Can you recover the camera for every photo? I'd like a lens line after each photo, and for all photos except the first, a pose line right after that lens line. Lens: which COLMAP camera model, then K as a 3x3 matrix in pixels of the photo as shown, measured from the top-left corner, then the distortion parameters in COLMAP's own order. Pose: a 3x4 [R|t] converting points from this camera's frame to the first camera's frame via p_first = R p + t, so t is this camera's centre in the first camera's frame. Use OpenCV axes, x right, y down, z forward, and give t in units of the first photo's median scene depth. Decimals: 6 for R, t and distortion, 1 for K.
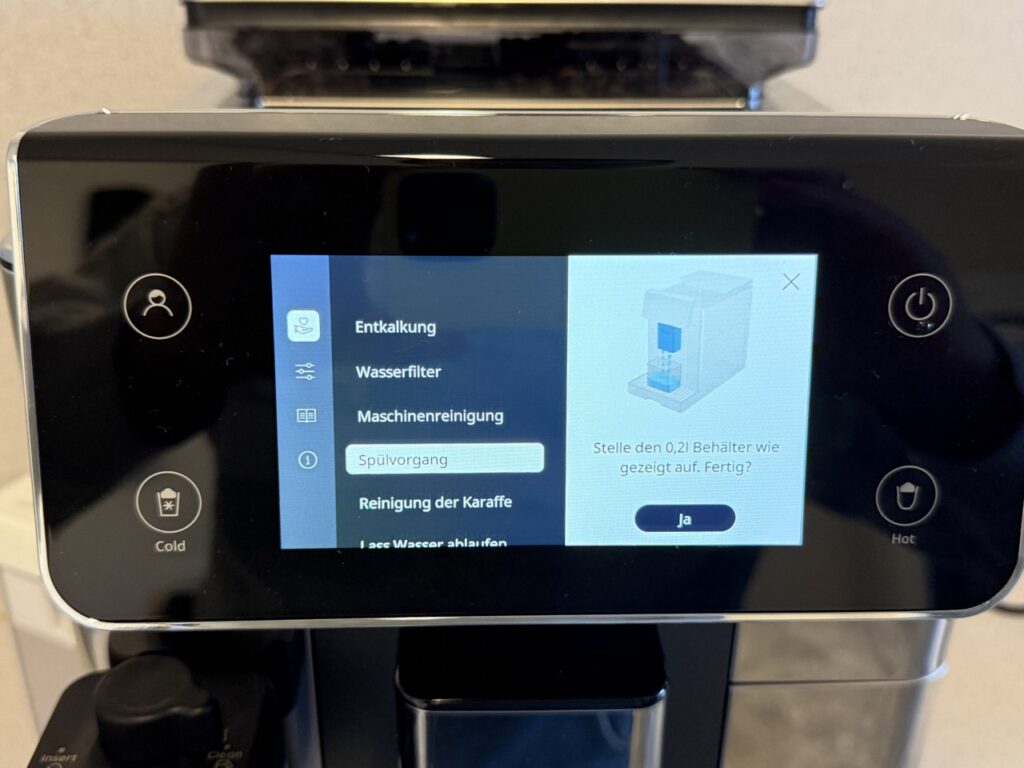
lens RADIAL K [[1043.2, 0, 510.4], [0, 1043.2, 383.8], [0, 0, 1]] dist [-0.046653, 0.000000]
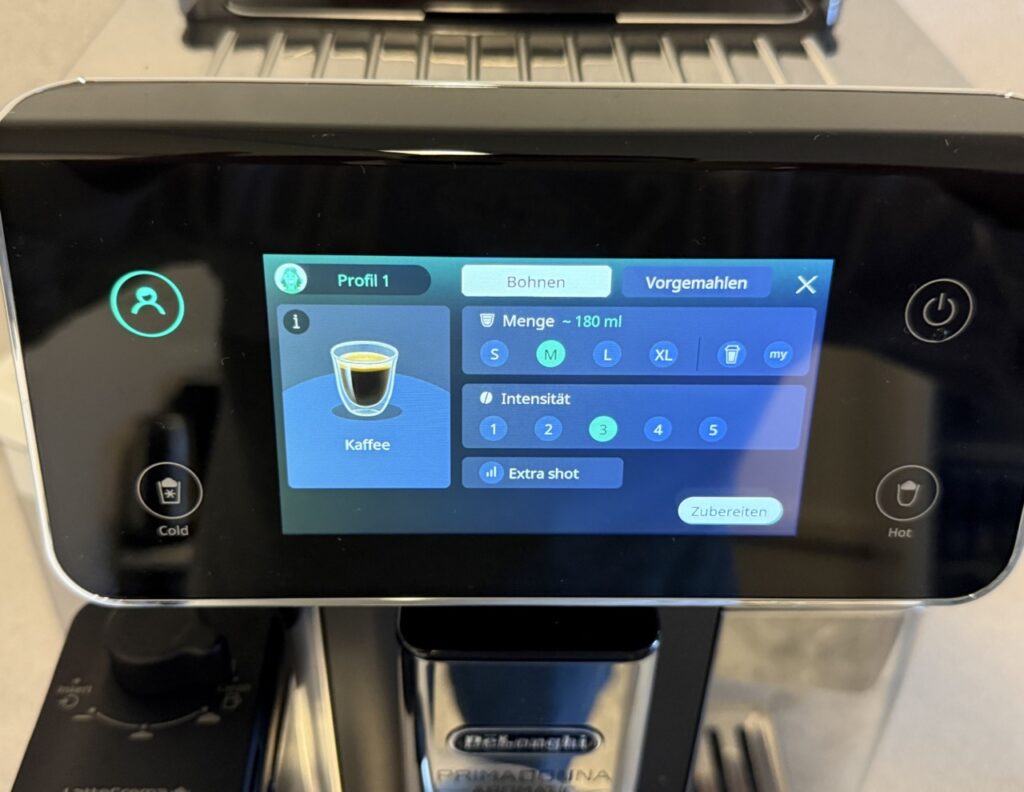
lens RADIAL K [[1101.2, 0, 510.8], [0, 1101.2, 397.4], [0, 0, 1]] dist [-0.044662, 0.000000]
pose [[0.999773, 0.019555, -0.008503, 0.008611], [-0.017226, 0.975694, 0.218459, -0.210437], [0.012568, -0.218262, 0.975809, -0.013481]]
